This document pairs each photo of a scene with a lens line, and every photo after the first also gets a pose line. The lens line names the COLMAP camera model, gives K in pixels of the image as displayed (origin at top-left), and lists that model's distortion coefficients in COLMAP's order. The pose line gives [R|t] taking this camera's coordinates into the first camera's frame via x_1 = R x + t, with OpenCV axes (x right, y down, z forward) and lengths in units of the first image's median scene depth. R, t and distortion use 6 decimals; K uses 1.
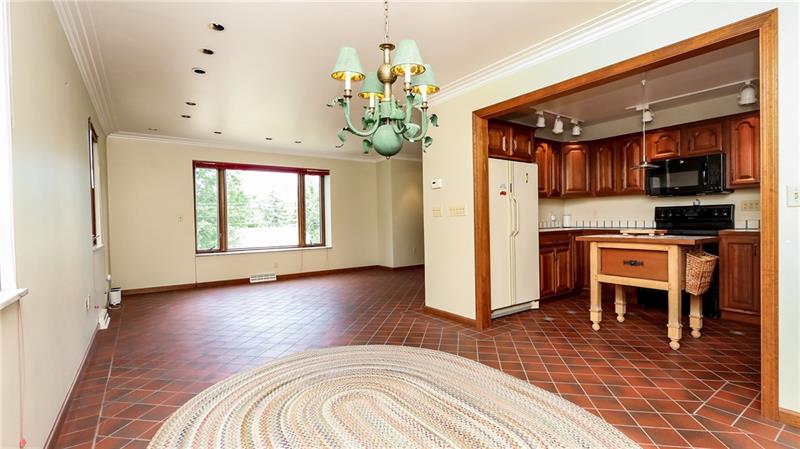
lens RADIAL K [[368.4, 0, 406.1], [0, 368.4, 224.0], [0, 0, 1]] dist [0.000549, -0.000002]
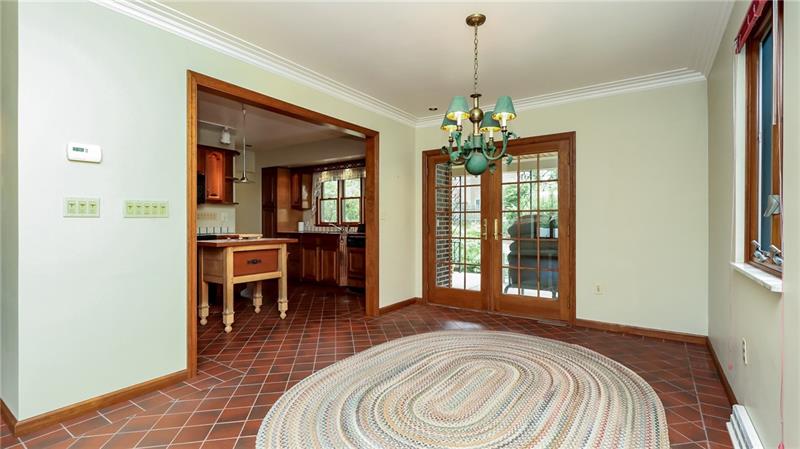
lens RADIAL K [[368.4, 0, 406.1], [0, 368.4, 224.0], [0, 0, 1]] dist [0.000549, -0.000002]
pose [[-0.349056, 0.014635, 0.936987, -0.516654], [0.018286, 0.999794, -0.008804, 0.001747], [-0.936923, 0.014061, -0.349252, 0.722300]]
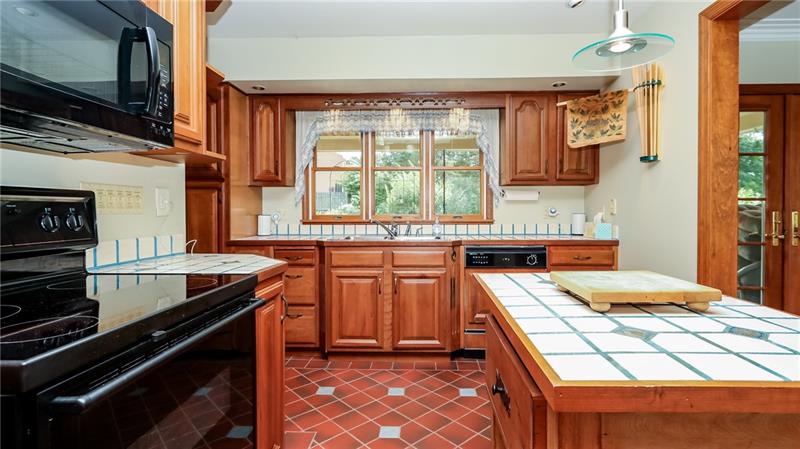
lens RADIAL K [[374.5, 0, 400.0], [0, 374.5, 224.5], [0, 0, 1]] dist [-0.000641, -0.000044]
pose [[-0.791694, 0.009828, 0.610839, 0.495675], [0.018991, 0.999783, 0.008527, -0.012609], [-0.610622, 0.018351, -0.791709, 1.027594]]
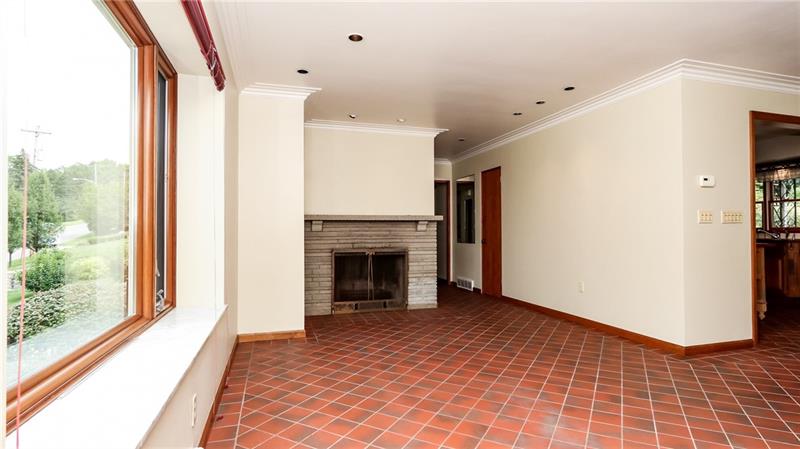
lens RADIAL K [[411.6, 0, 403.3], [0, 411.6, 226.2], [0, 0, 1]] dist [-0.000057, -0.000131]
pose [[0.315405, 0.029338, 0.948504, -0.888946], [0.009702, 0.999370, -0.034137, 0.009079], [-0.948908, 0.019970, 0.314921, 1.263512]]
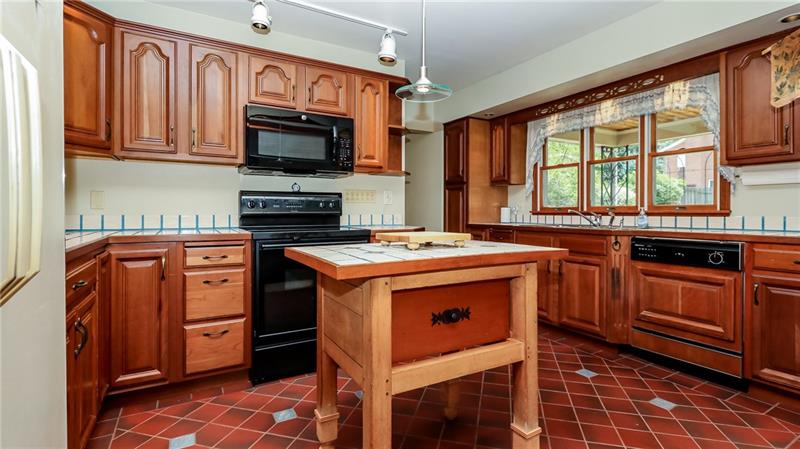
lens RADIAL K [[375.4, 0, 395.4], [0, 375.4, 220.3], [0, 0, 1]] dist [0.001047, 0.000113]
pose [[0.115392, -0.001655, 0.993319, 0.151018], [0.010920, 0.999940, 0.000397, 0.000323], [-0.993260, 0.010801, 0.115404, 0.765369]]
